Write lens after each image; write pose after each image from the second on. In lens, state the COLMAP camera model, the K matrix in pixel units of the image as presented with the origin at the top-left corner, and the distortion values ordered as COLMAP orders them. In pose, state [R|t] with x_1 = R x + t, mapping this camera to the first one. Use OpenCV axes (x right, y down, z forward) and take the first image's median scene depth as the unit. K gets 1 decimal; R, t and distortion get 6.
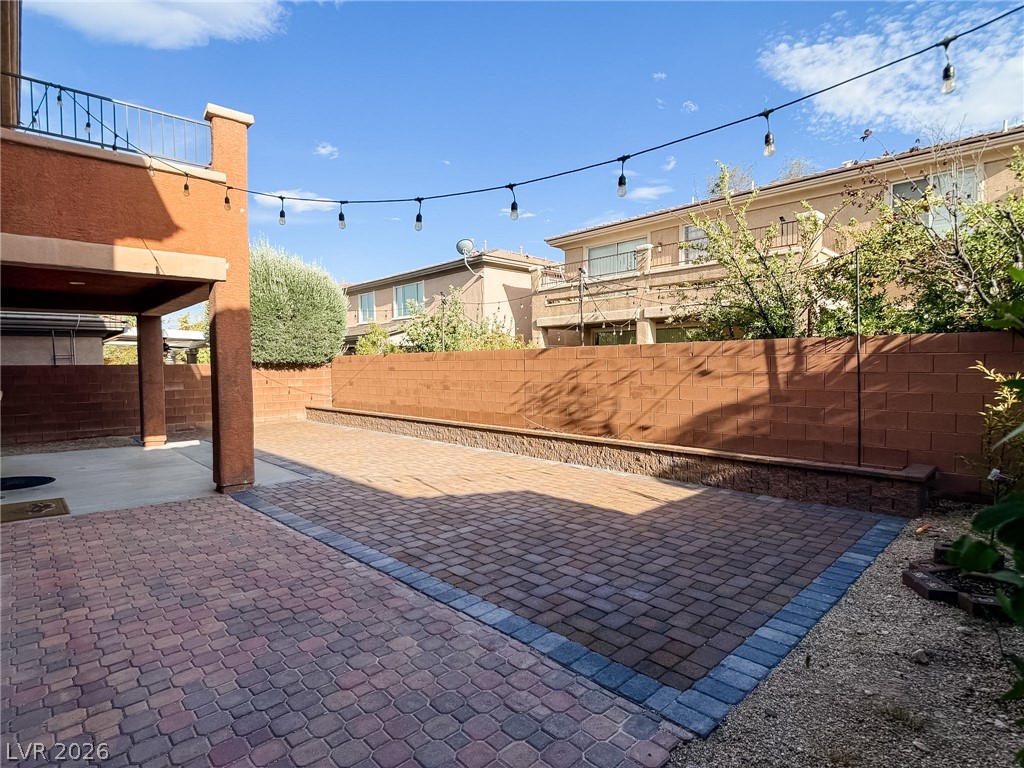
lens RADIAL K [[537.7, 0, 514.7], [0, 537.7, 390.6], [0, 0, 1]] dist [0.006049, -0.018969]
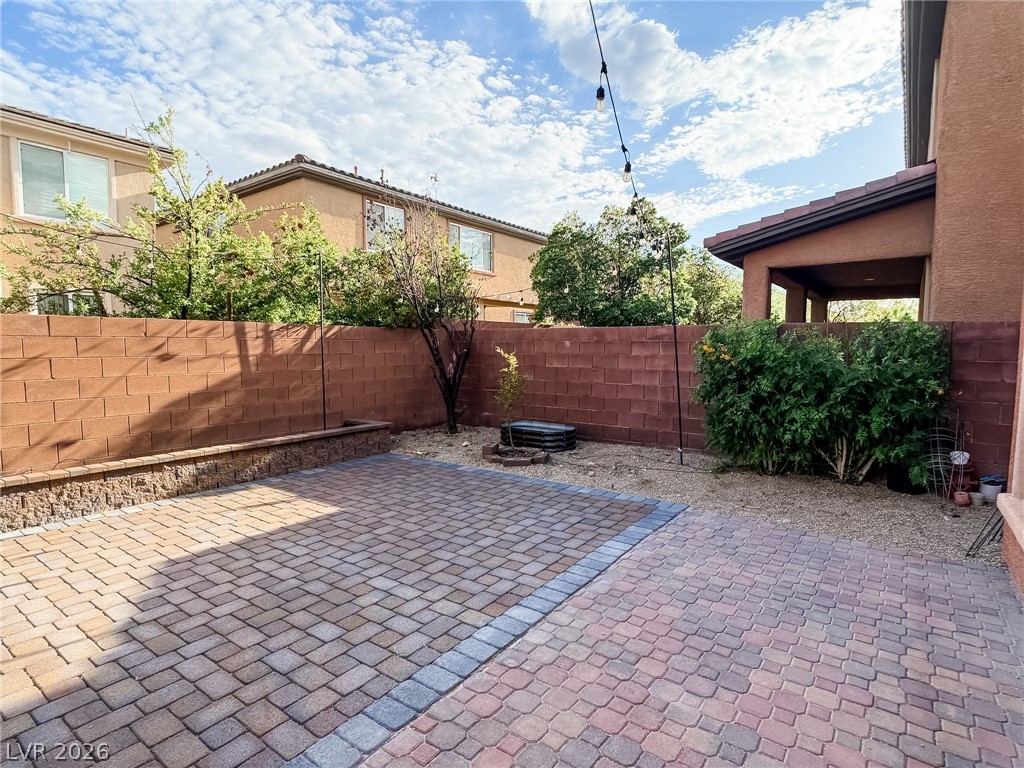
lens RADIAL K [[537.7, 0, 514.7], [0, 537.7, 390.6], [0, 0, 1]] dist [0.006049, -0.018969]
pose [[-0.180390, -0.077457, 0.980541, -0.757627], [0.046486, 0.995109, 0.087160, -0.042570], [-0.982496, 0.061305, -0.175907, 0.902213]]
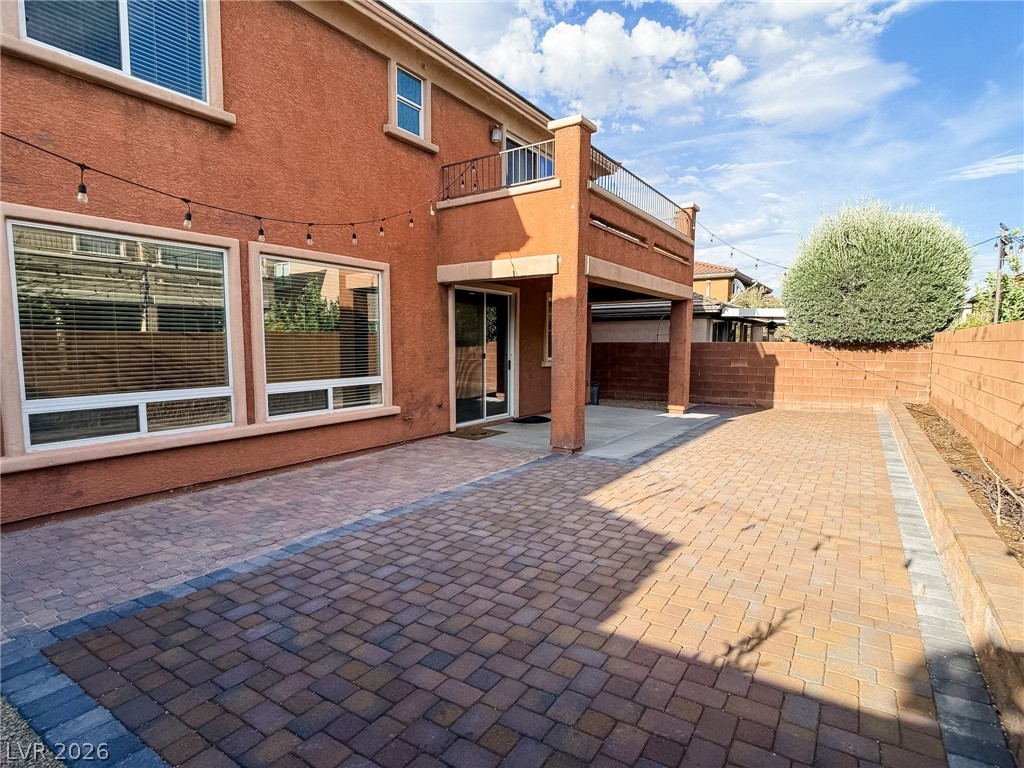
lens RADIAL K [[537.7, 0, 514.7], [0, 537.7, 390.6], [0, 0, 1]] dist [0.006049, -0.018969]
pose [[0.226757, 0.094107, -0.969394, 0.745634], [-0.049493, 0.995148, 0.085030, -0.056603], [0.972693, 0.028697, 0.230315, 0.809365]]
